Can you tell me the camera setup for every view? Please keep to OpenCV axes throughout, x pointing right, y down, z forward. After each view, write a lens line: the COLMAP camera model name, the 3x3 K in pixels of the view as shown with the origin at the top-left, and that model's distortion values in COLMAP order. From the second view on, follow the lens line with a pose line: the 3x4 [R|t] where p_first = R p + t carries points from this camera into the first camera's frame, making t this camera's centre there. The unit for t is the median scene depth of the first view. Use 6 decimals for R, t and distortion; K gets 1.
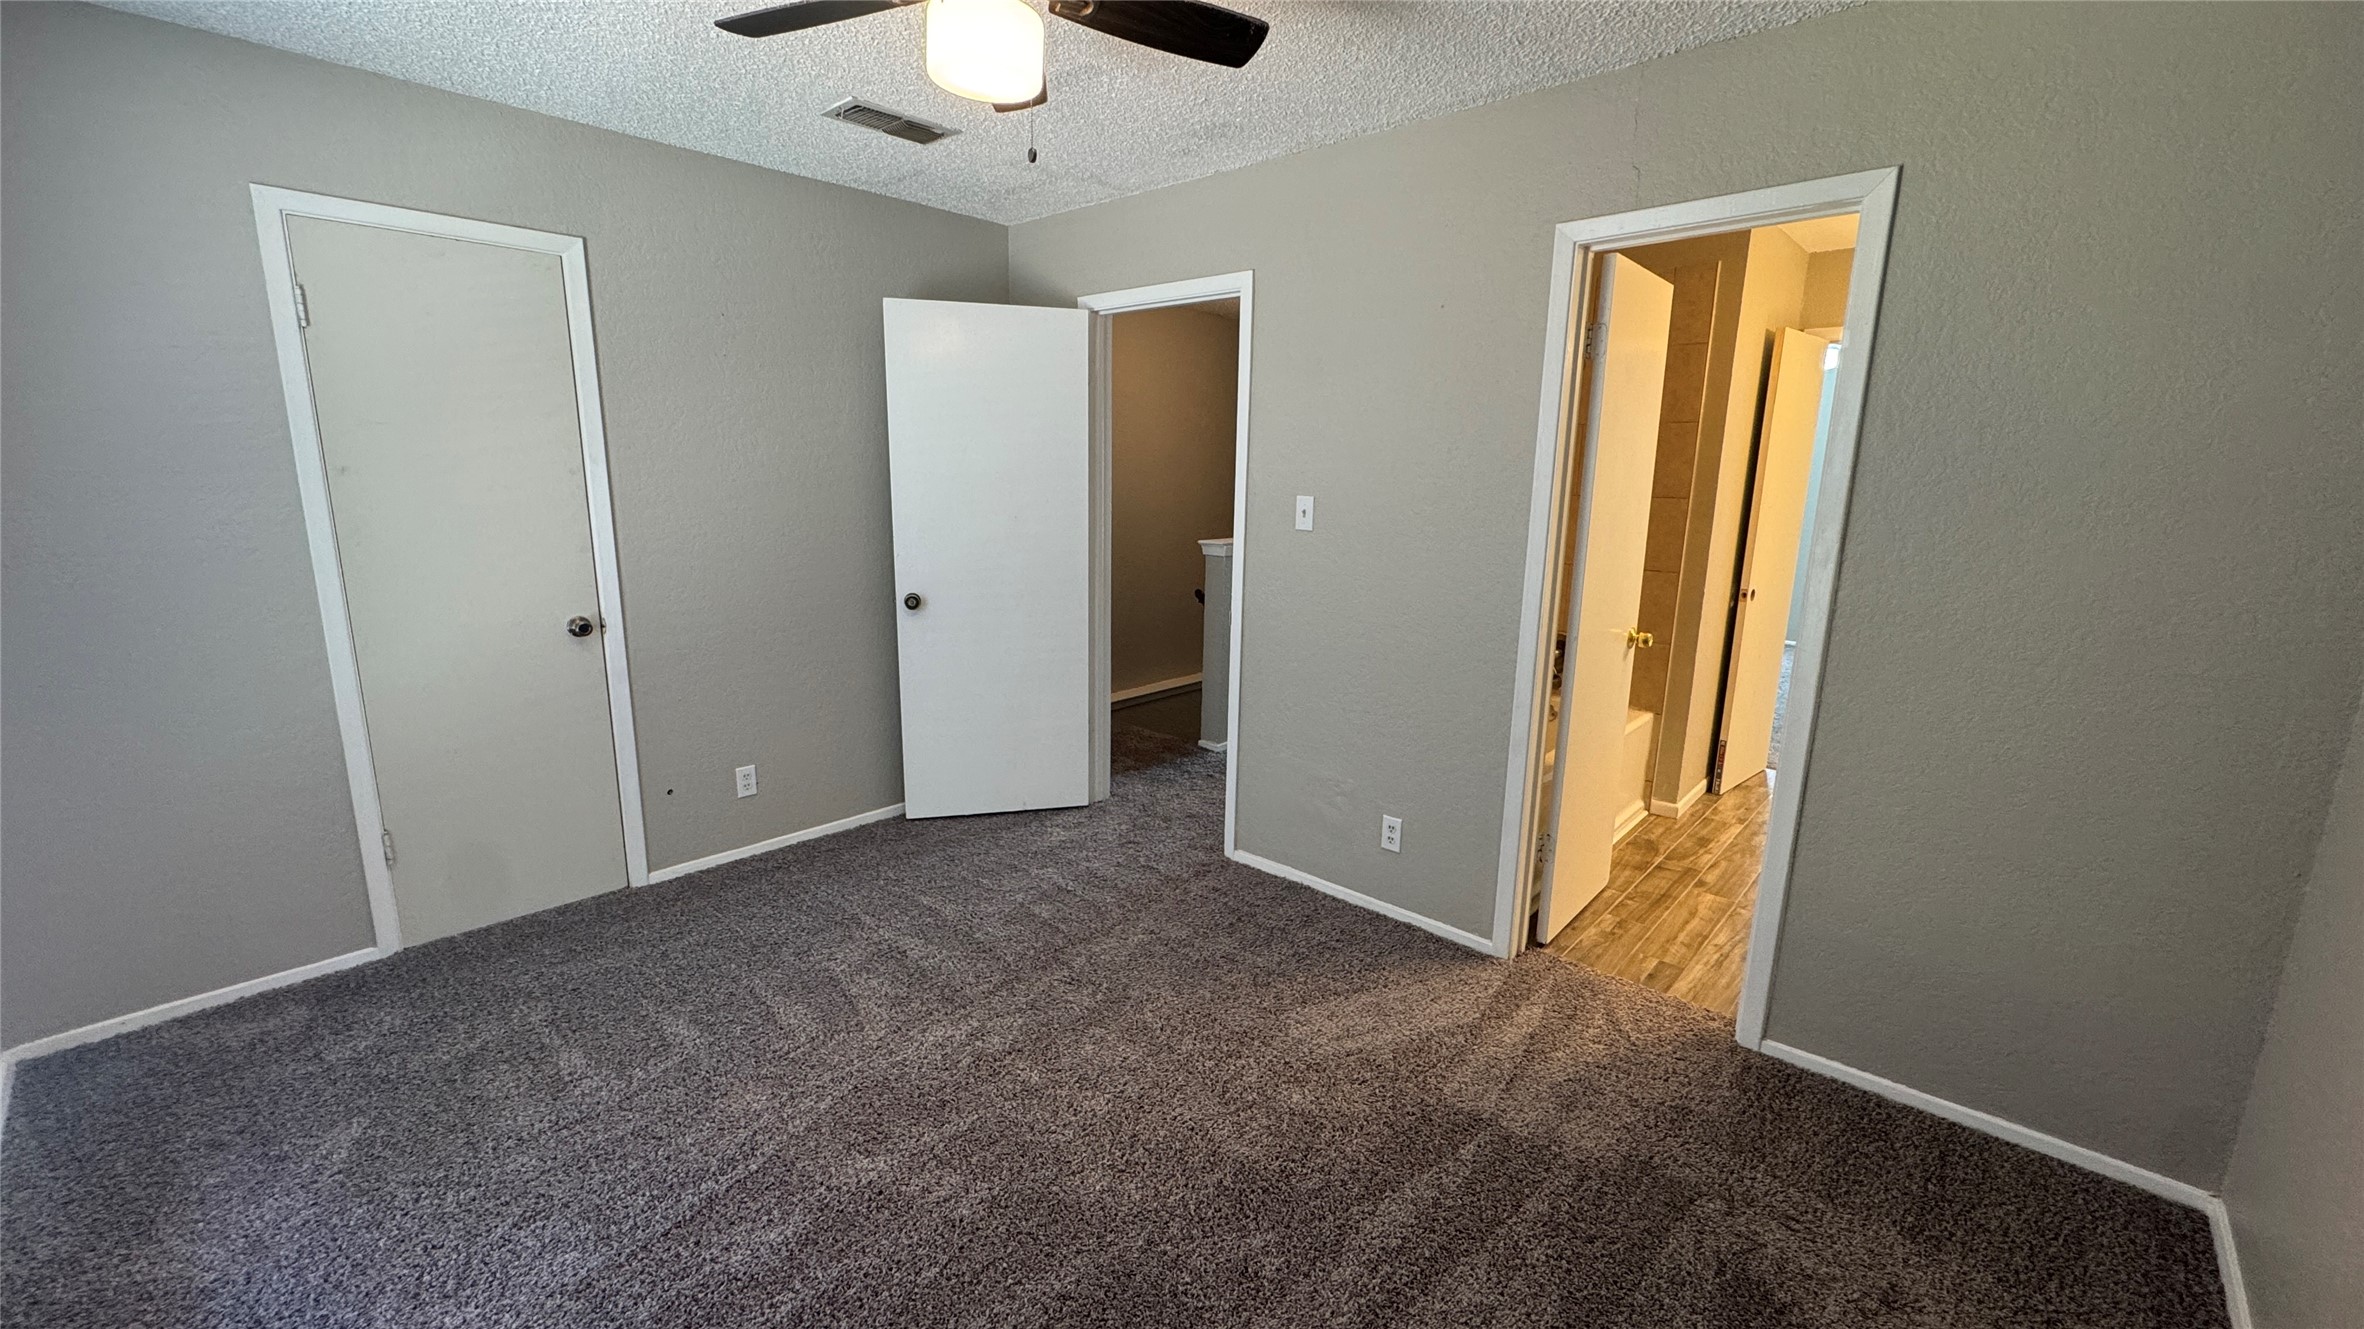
lens RADIAL K [[943.8, 0, 1178.4], [0, 943.8, 665.7], [0, 0, 1]] dist [-0.000892, 0.000062]
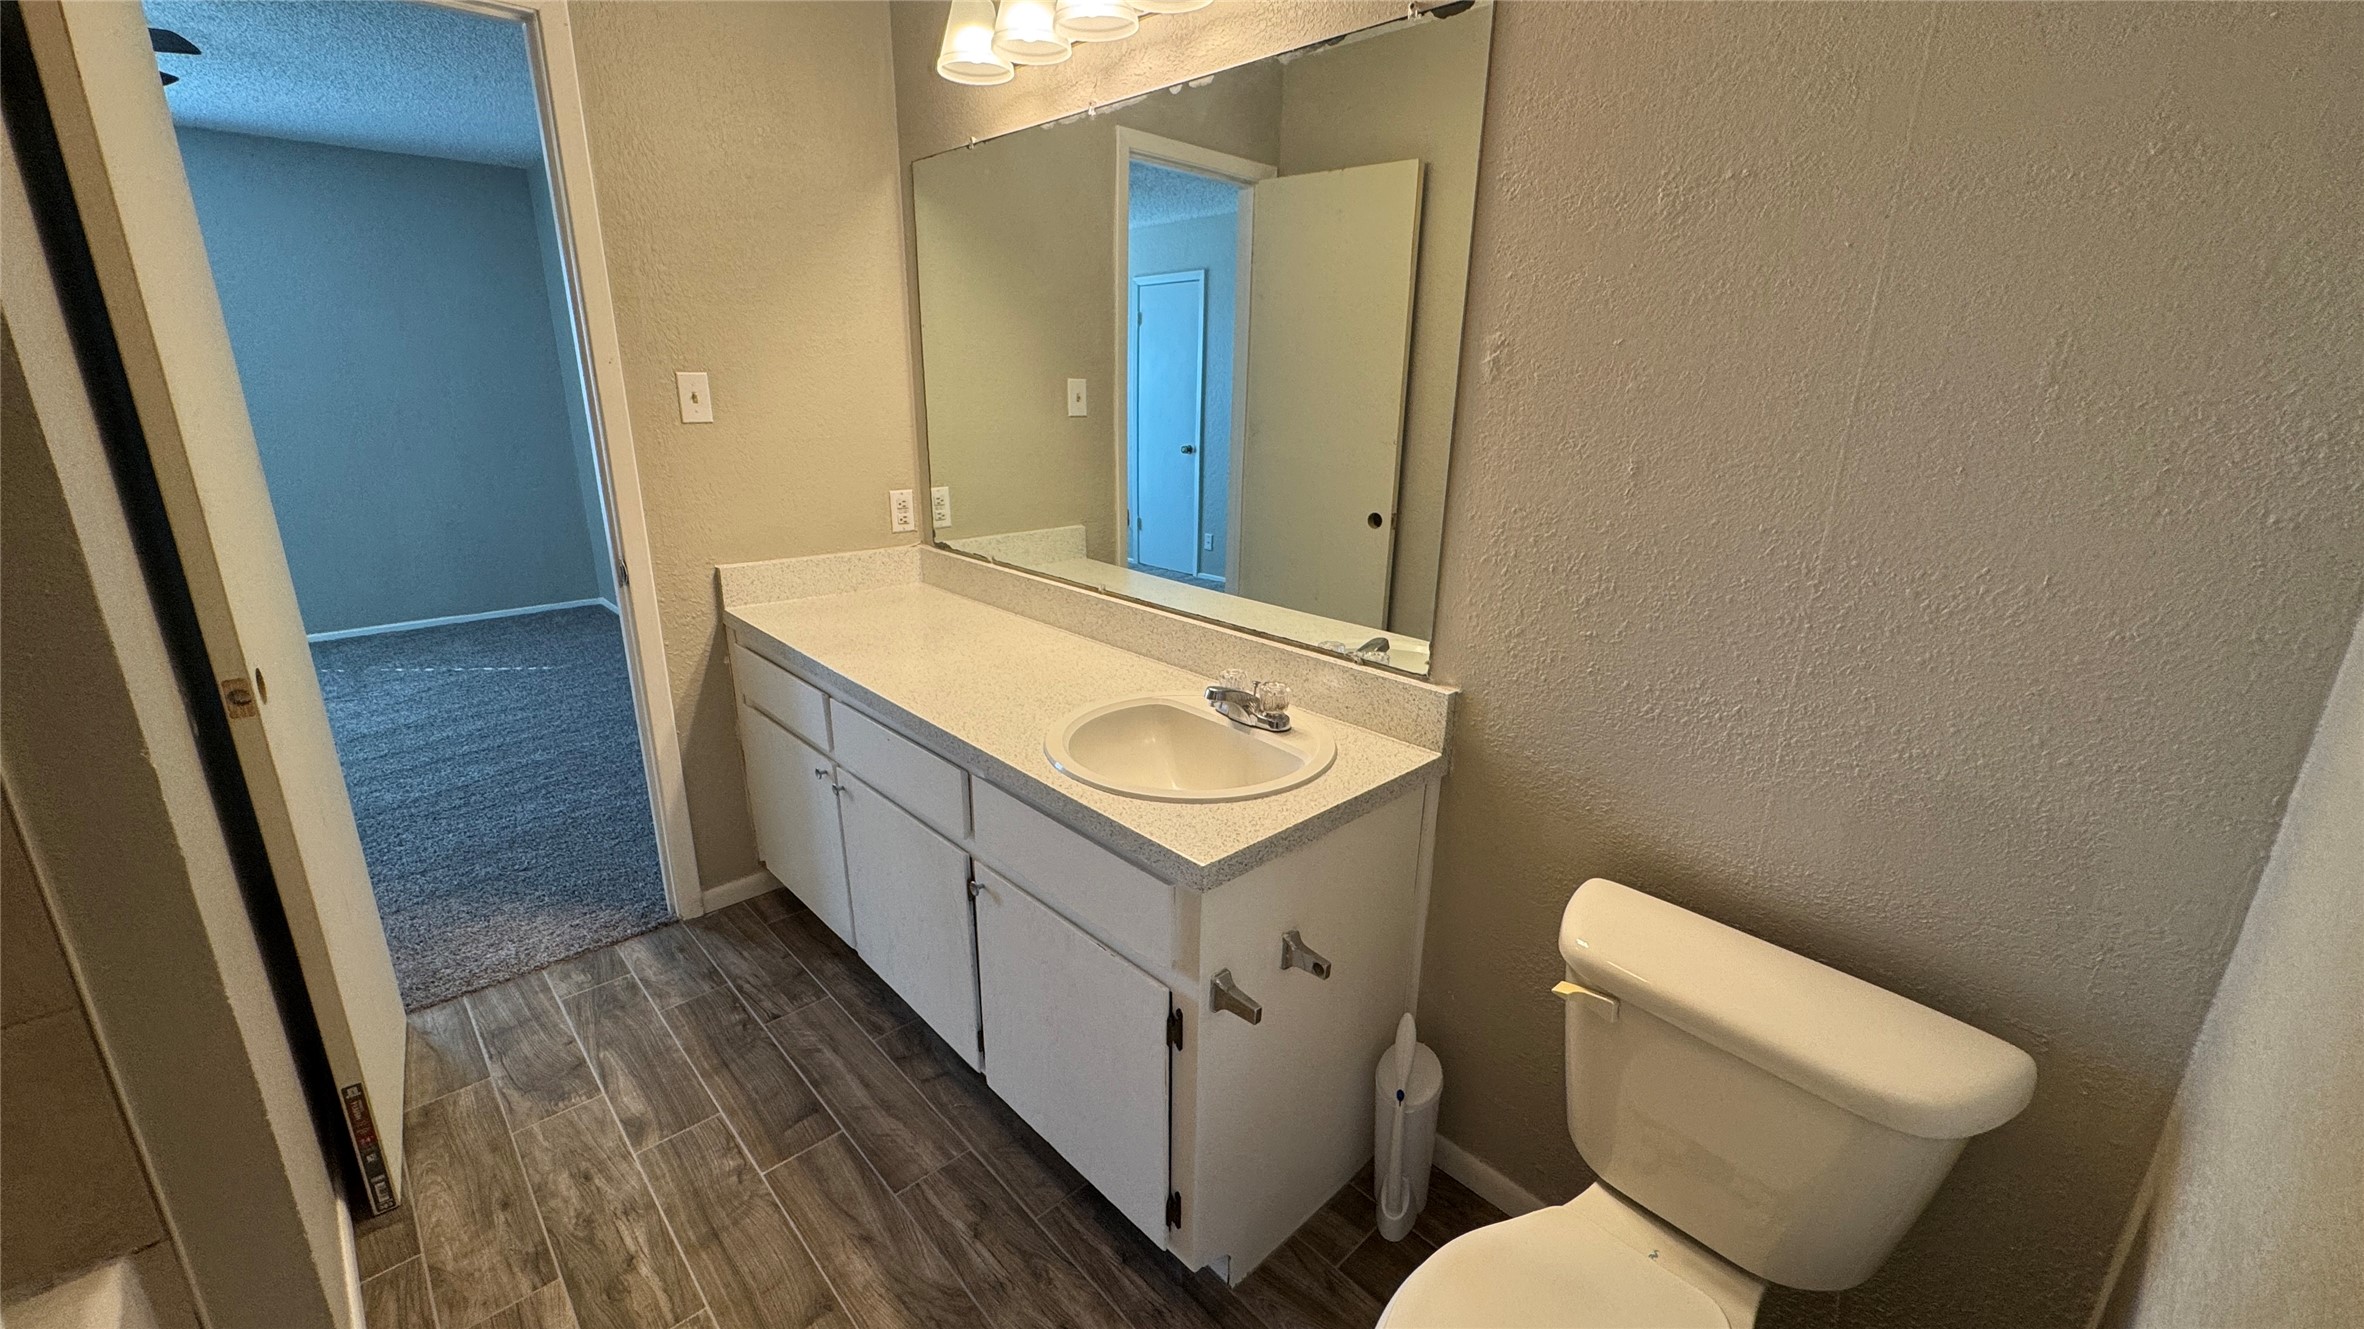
lens RADIAL K [[941.7, 0, 1180.6], [0, 941.7, 664.7], [0, 0, 1]] dist [-0.000188, 0.000448]
pose [[0.076253, -0.299124, 0.951163, 0.400403], [0.196444, 0.939750, 0.279786, -0.138970], [-0.977545, 0.165516, 0.130419, 0.800047]]
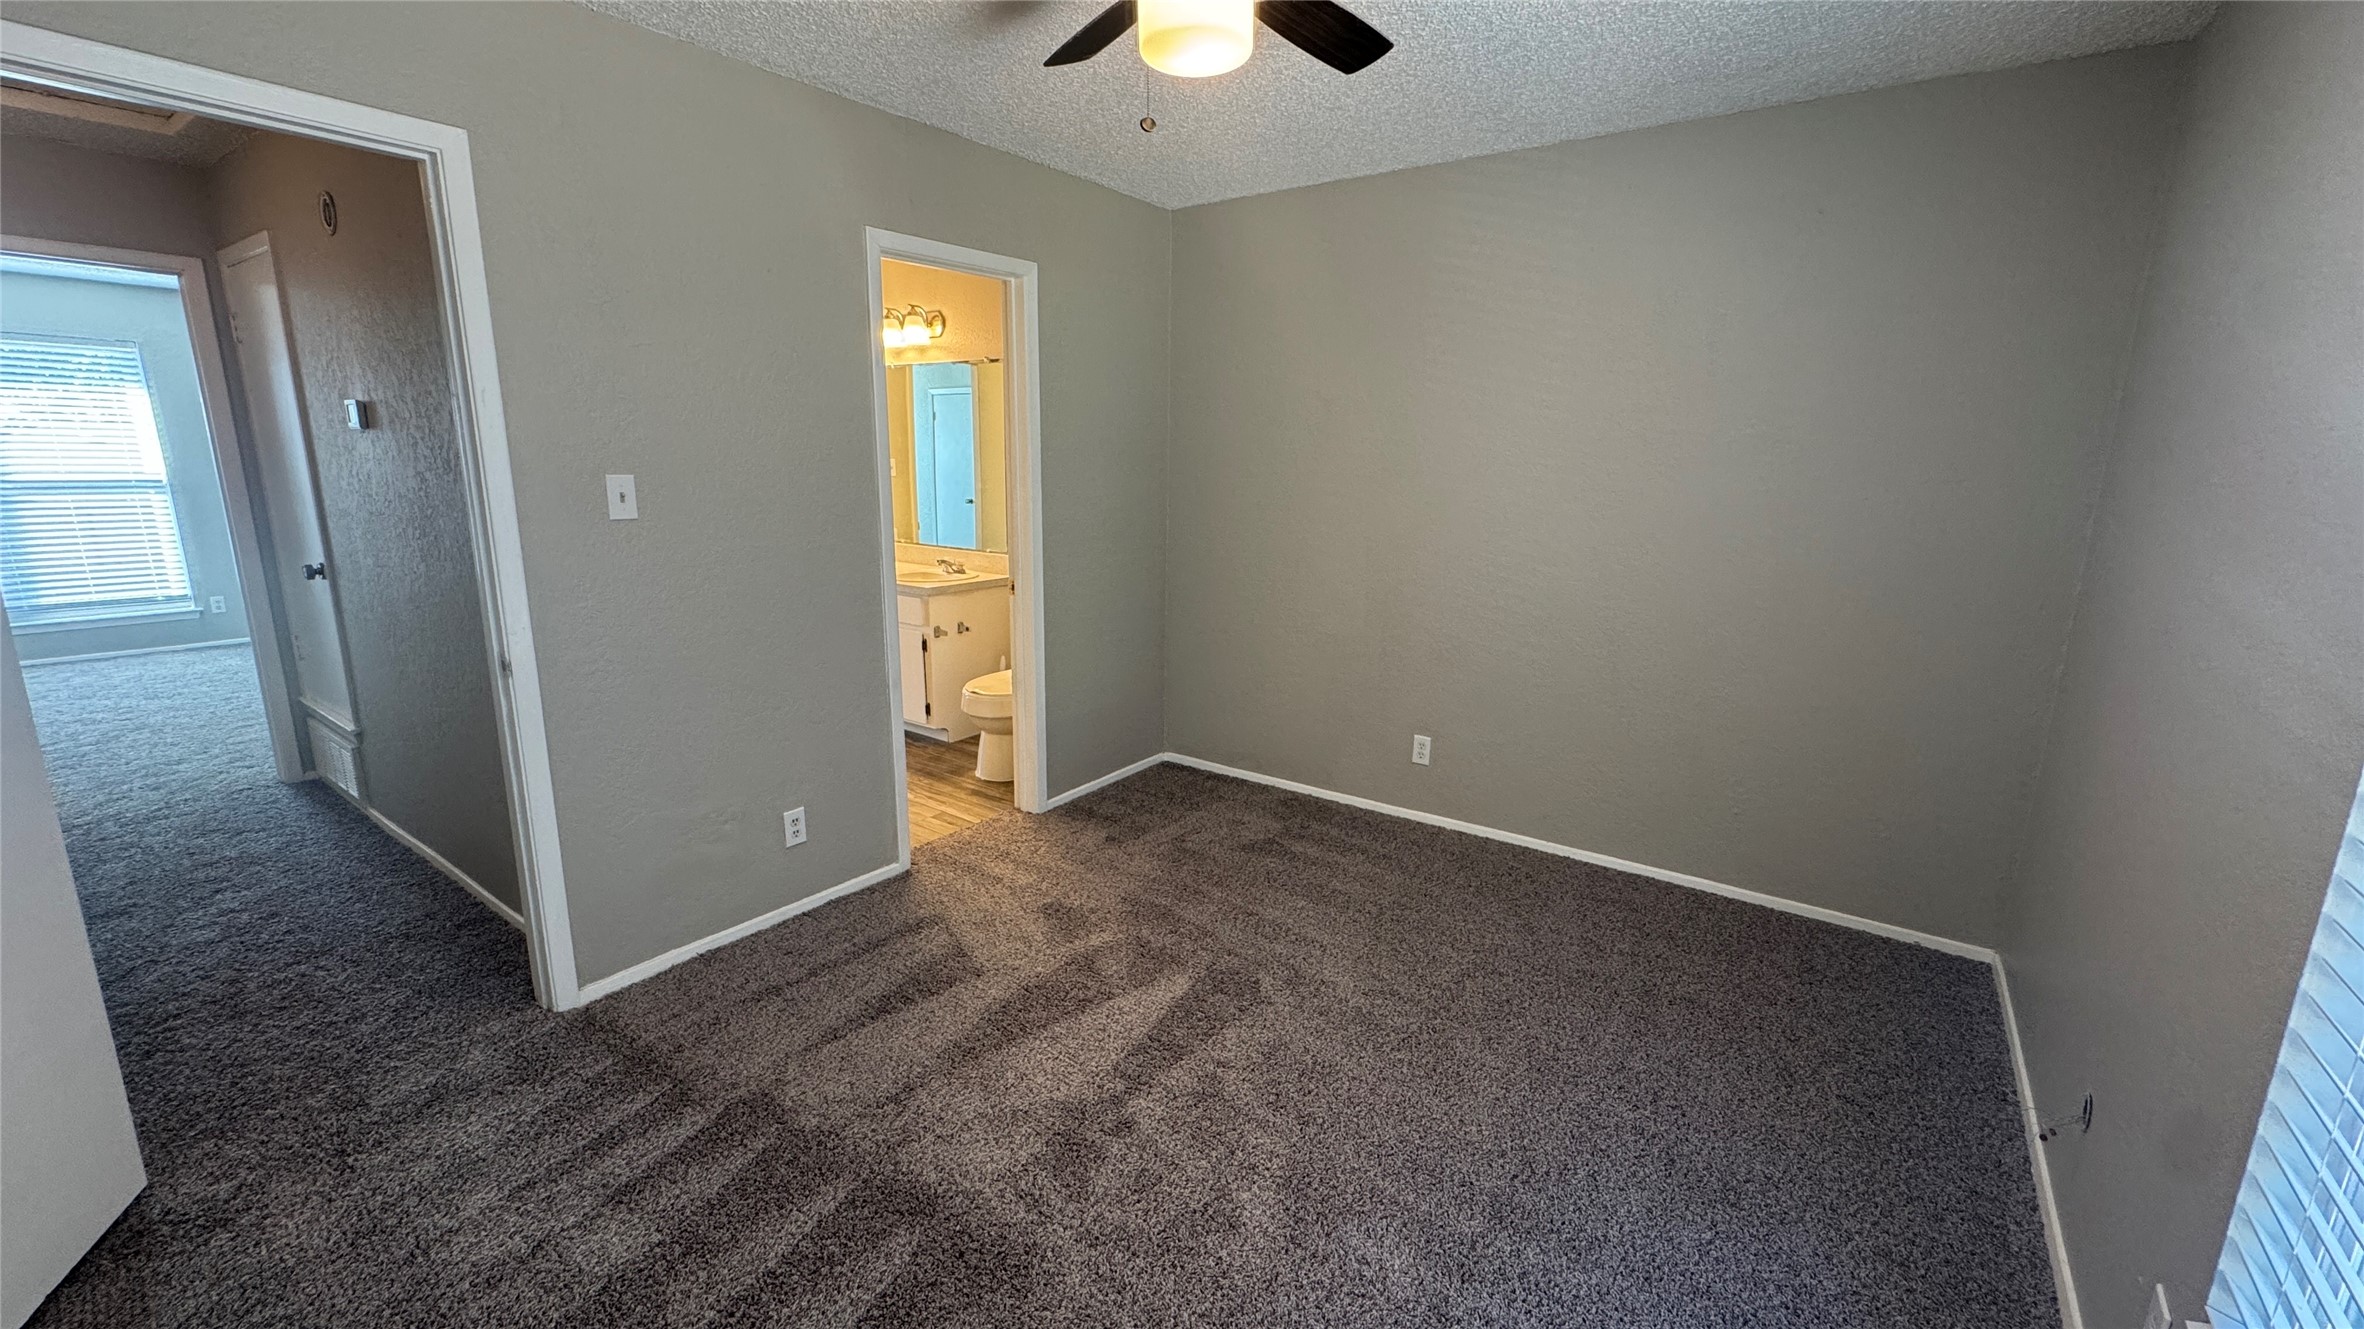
lens RADIAL K [[941.7, 0, 1180.6], [0, 941.7, 664.7], [0, 0, 1]] dist [-0.000188, 0.000448]
pose [[-0.108438, -0.230314, 0.967056, -0.648300], [0.192678, 0.949476, 0.247733, -0.127804], [-0.975252, 0.213194, -0.058583, 0.600435]]
